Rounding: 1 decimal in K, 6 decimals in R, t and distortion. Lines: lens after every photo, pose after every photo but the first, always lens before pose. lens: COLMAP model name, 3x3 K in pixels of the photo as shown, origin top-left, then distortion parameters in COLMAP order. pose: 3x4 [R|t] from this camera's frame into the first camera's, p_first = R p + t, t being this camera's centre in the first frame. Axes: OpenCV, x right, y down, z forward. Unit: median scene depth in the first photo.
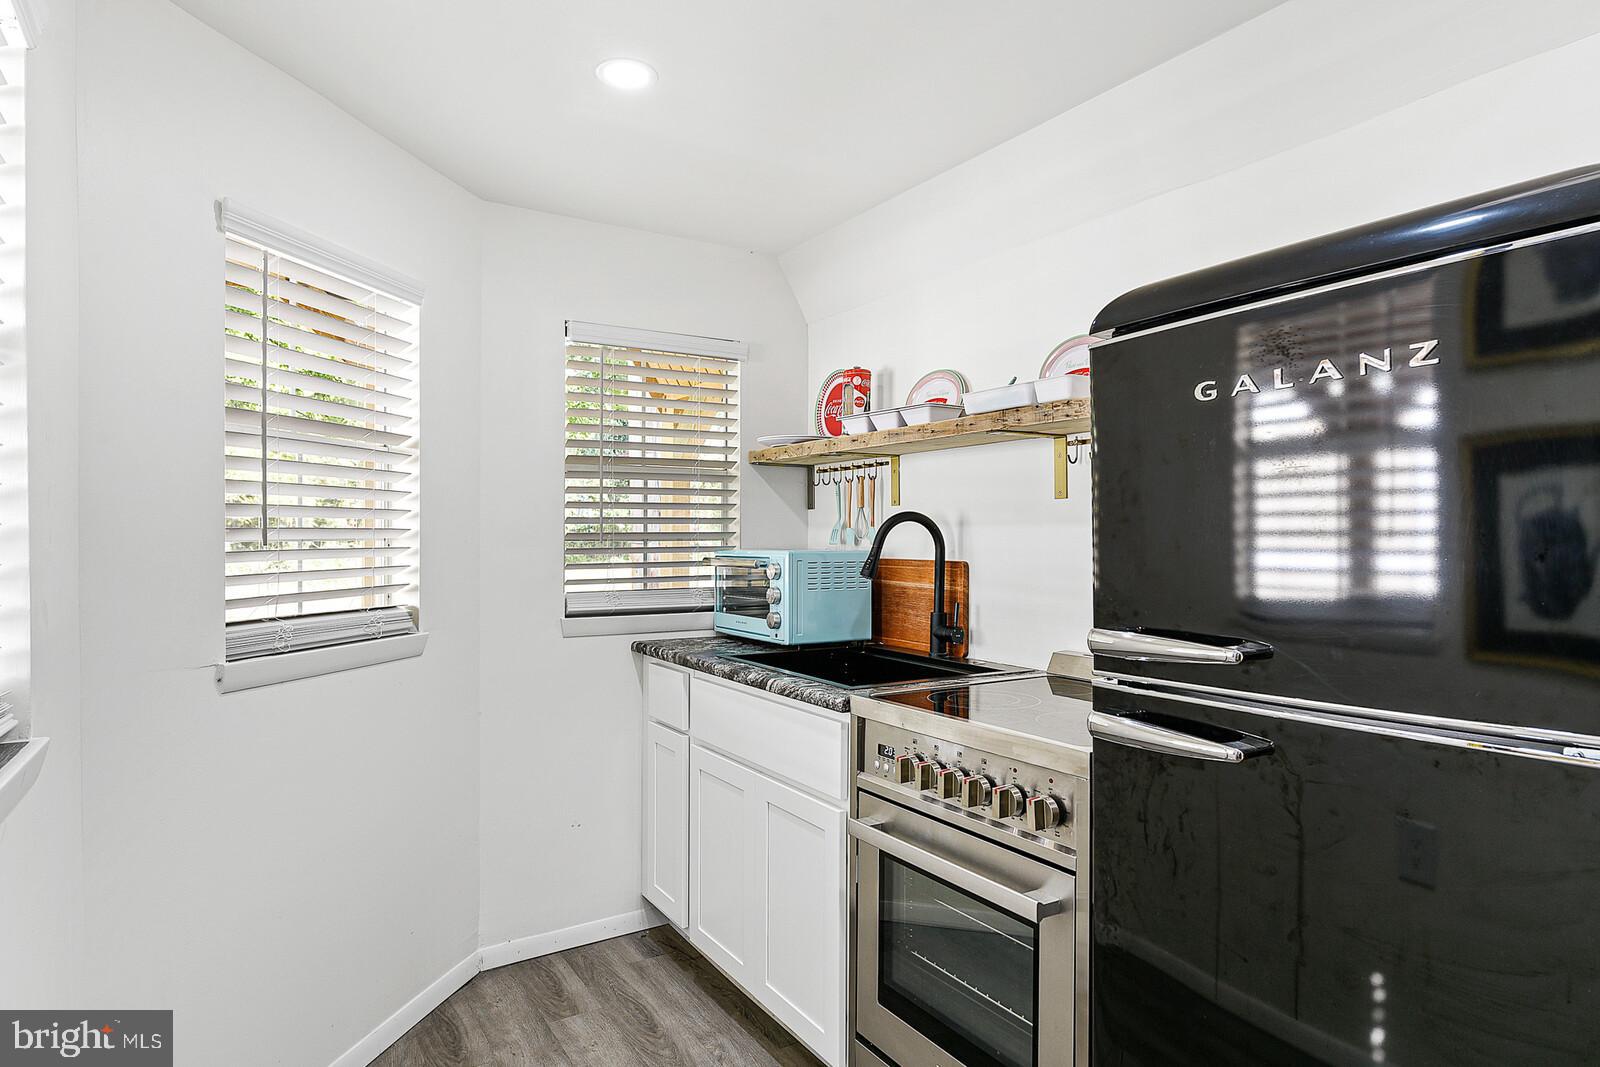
lens RADIAL K [[901.2, 0, 801.2], [0, 901.2, 538.7], [0, 0, 1]] dist [0.001580, -0.000213]
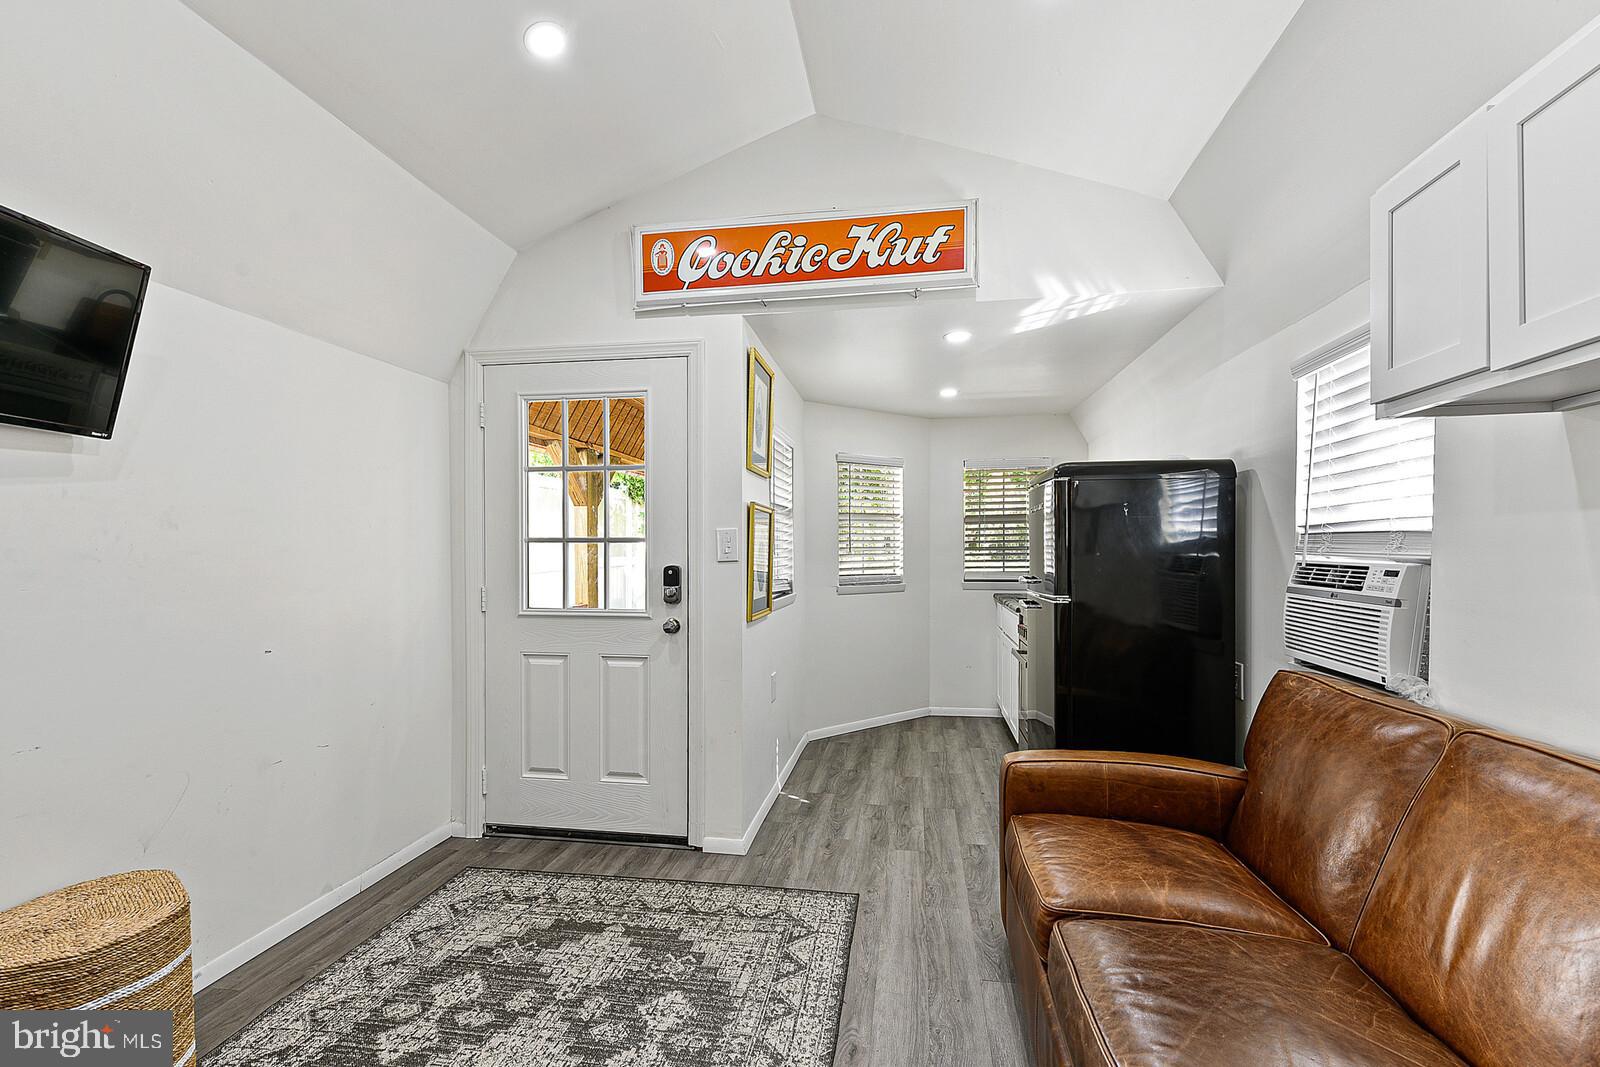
lens RADIAL K [[670.2, 0, 801.3], [0, 670.2, 544.3], [0, 0, 1]] dist [-0.000020, 0.000000]
pose [[0.752901, -0.006240, -0.658104, 0.712549], [0.003175, 0.999978, -0.005848, -0.006792], [0.658126, 0.002314, 0.752904, -0.782885]]
